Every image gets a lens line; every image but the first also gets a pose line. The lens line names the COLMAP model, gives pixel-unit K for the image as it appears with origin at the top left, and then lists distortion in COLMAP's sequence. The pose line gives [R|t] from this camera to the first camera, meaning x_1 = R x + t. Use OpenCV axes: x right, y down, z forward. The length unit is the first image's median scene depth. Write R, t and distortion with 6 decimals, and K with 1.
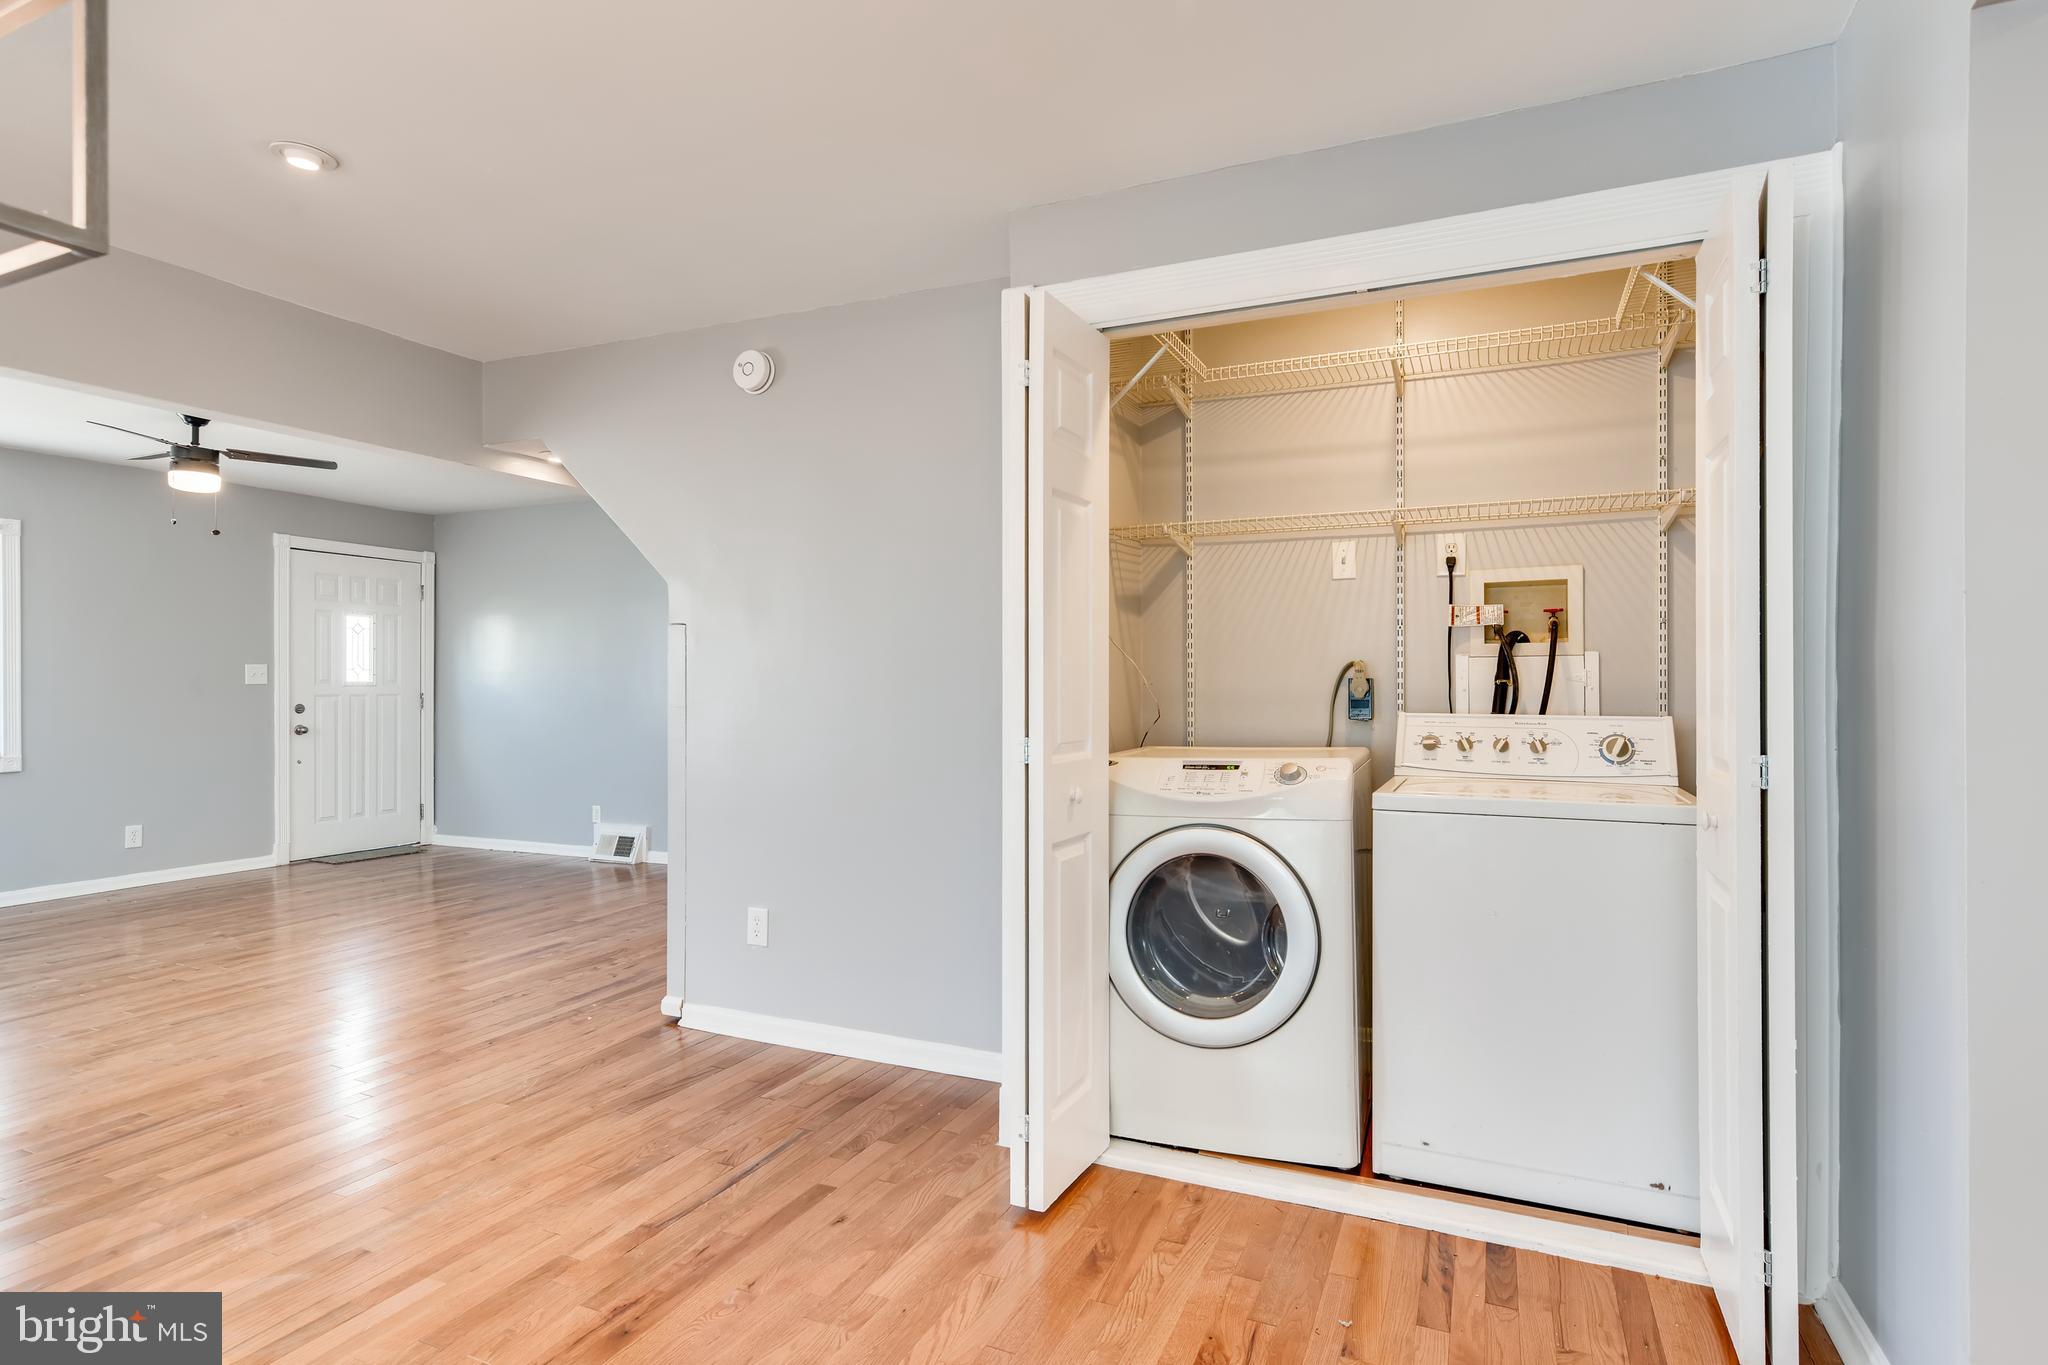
lens RADIAL K [[1043.7, 0, 1023.9], [0, 1043.7, 686.9], [0, 0, 1]] dist [-0.003491, 0.004700]
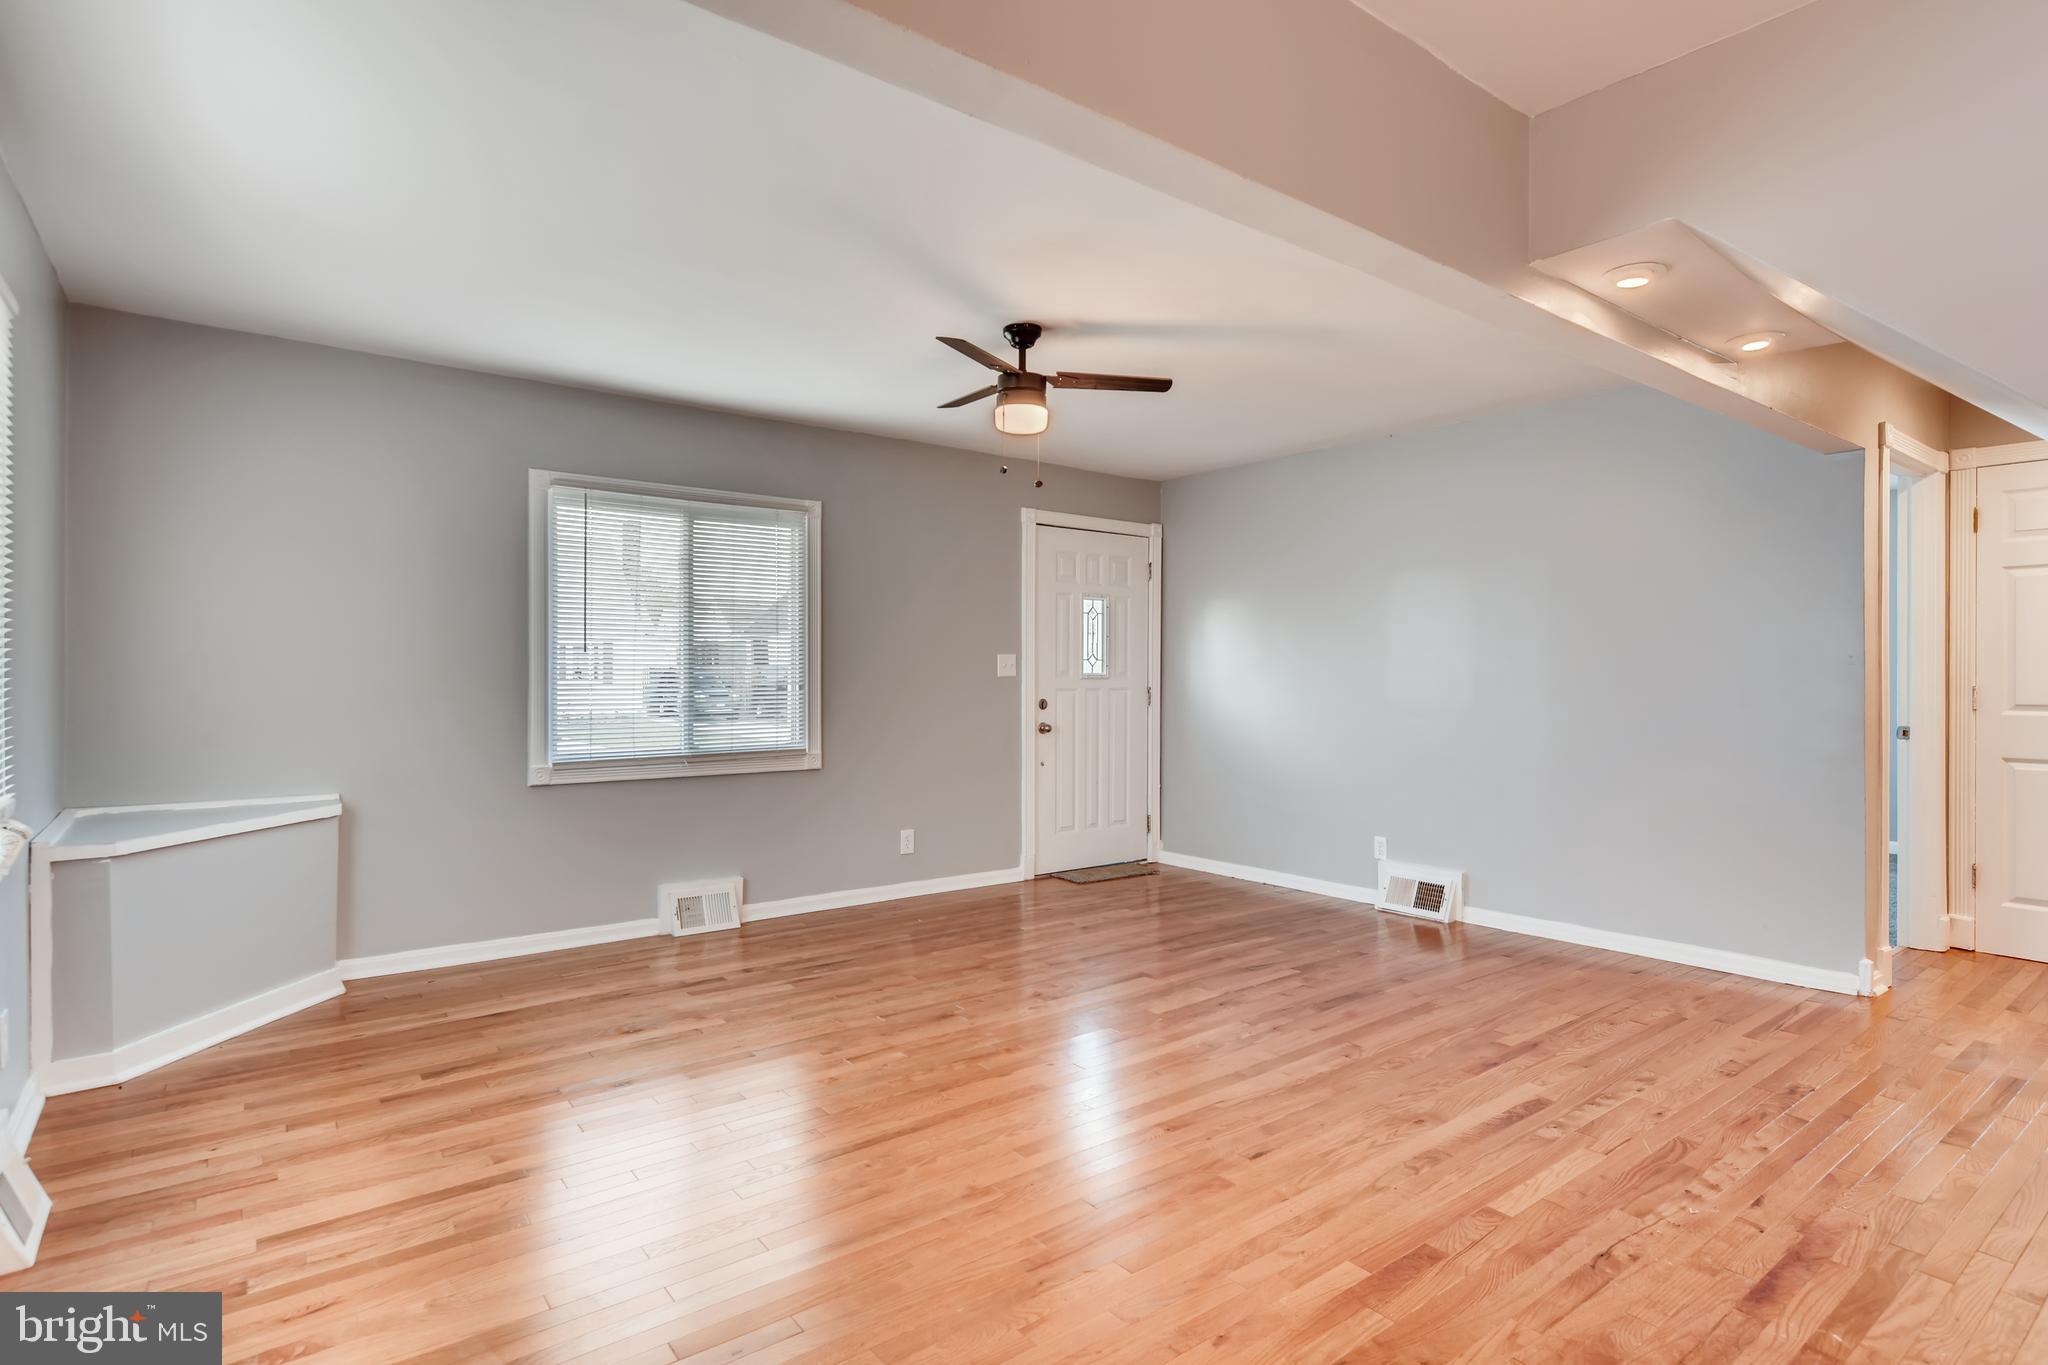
lens RADIAL K [[1043.7, 0, 1024.5], [0, 1043.7, 664.5], [0, 0, 1]] dist [-0.003491, 0.004700]
pose [[0.876384, -0.003769, -0.481598, -0.279586], [-0.003219, 0.999901, -0.013682, -0.000535], [0.481602, 0.013541, 0.876286, 0.212766]]
